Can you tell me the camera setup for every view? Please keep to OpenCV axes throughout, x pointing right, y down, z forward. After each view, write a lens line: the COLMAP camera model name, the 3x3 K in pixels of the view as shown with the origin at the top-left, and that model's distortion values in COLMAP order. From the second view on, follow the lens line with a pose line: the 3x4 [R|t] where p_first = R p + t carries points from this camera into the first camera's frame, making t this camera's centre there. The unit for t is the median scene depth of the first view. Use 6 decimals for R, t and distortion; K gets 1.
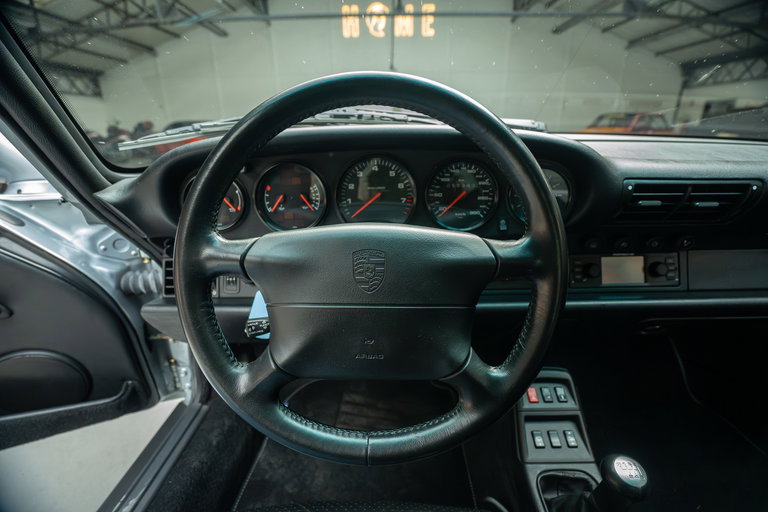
lens RADIAL K [[353.4, 0, 384.0], [0, 353.4, 256.0], [0, 0, 1]] dist [-0.050324, 0.016414]
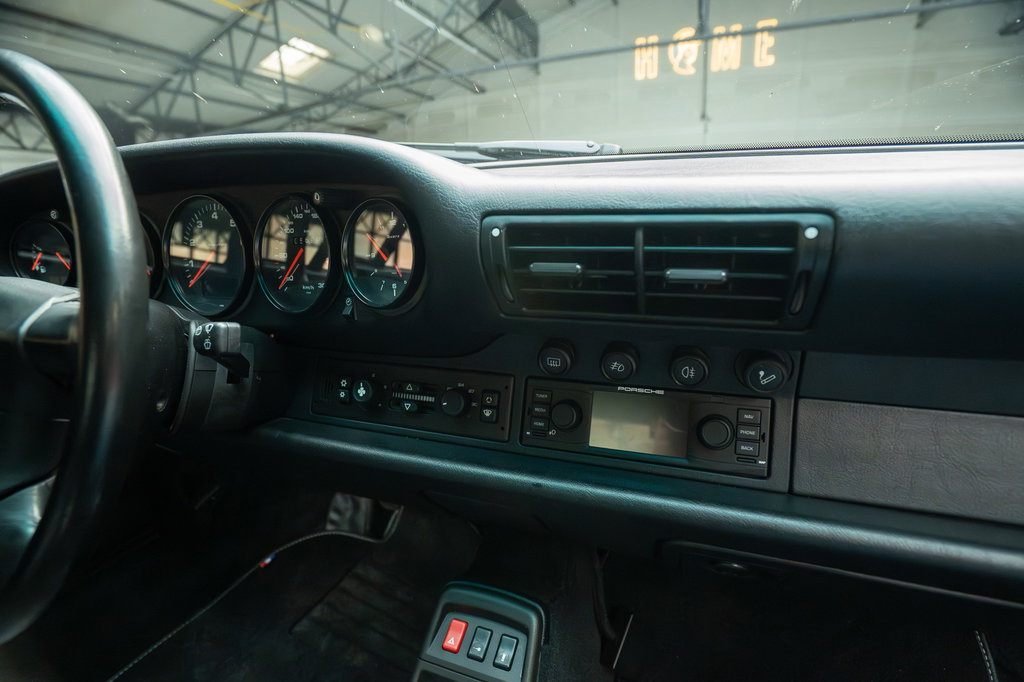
lens RADIAL K [[490.1, 0, 512.0], [0, 490.1, 341.0], [0, 0, 1]] dist [-0.027986, 0.000884]
pose [[0.928148, 0.079315, -0.363662, 0.771652], [-0.109512, 0.991977, -0.063148, -0.009232], [0.355736, 0.098436, 0.929388, 0.313313]]
